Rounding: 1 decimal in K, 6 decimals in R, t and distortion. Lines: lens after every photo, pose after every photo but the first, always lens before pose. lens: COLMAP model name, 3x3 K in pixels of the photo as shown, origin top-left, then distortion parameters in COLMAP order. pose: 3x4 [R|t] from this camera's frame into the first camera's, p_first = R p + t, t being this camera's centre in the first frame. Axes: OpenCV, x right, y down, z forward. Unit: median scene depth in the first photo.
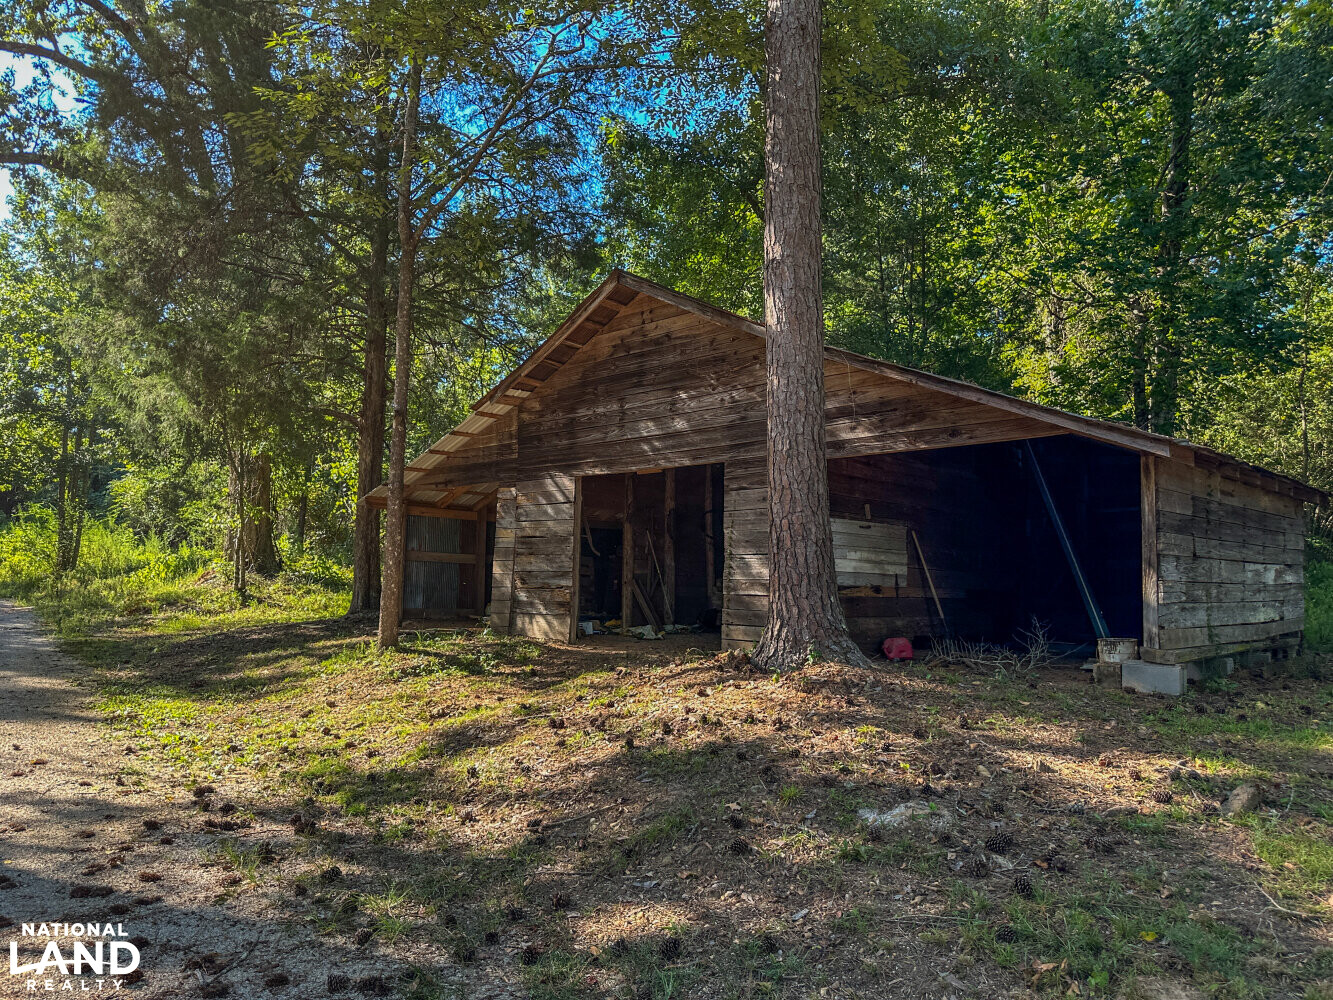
lens RADIAL K [[929.1, 0, 668.8], [0, 929.1, 506.5], [0, 0, 1]] dist [0.008792, 0.001172]
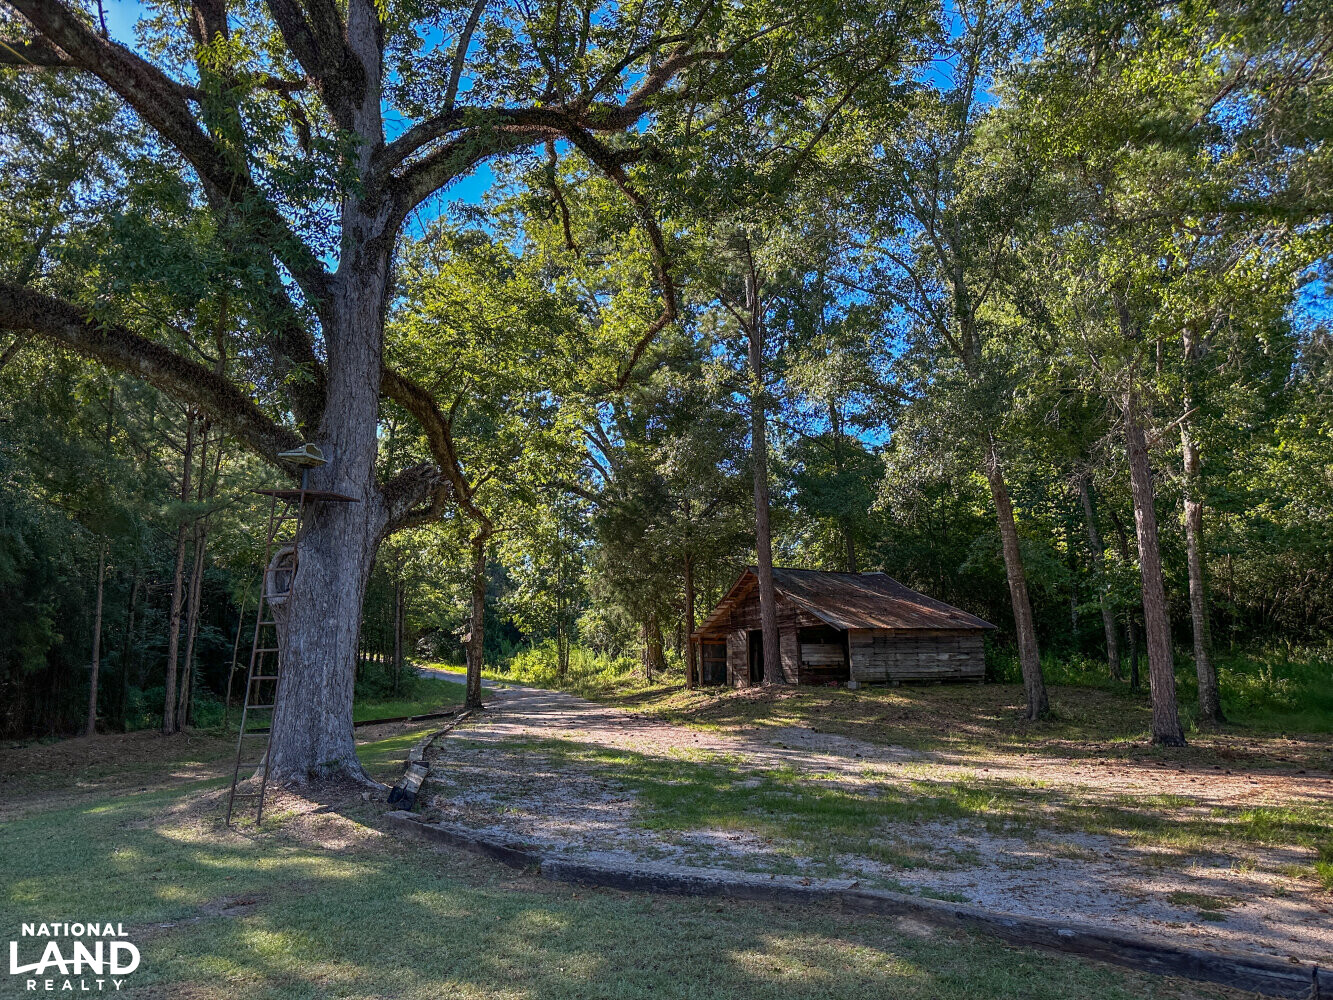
lens RADIAL K [[929.1, 0, 668.2], [0, 929.1, 498.2], [0, 0, 1]] dist [0.008792, 0.001172]
pose [[0.914033, -0.115332, -0.388899, 0.335212], [0.073053, 0.989856, -0.121855, -0.040794], [0.399008, 0.082970, 0.913186, -0.708551]]
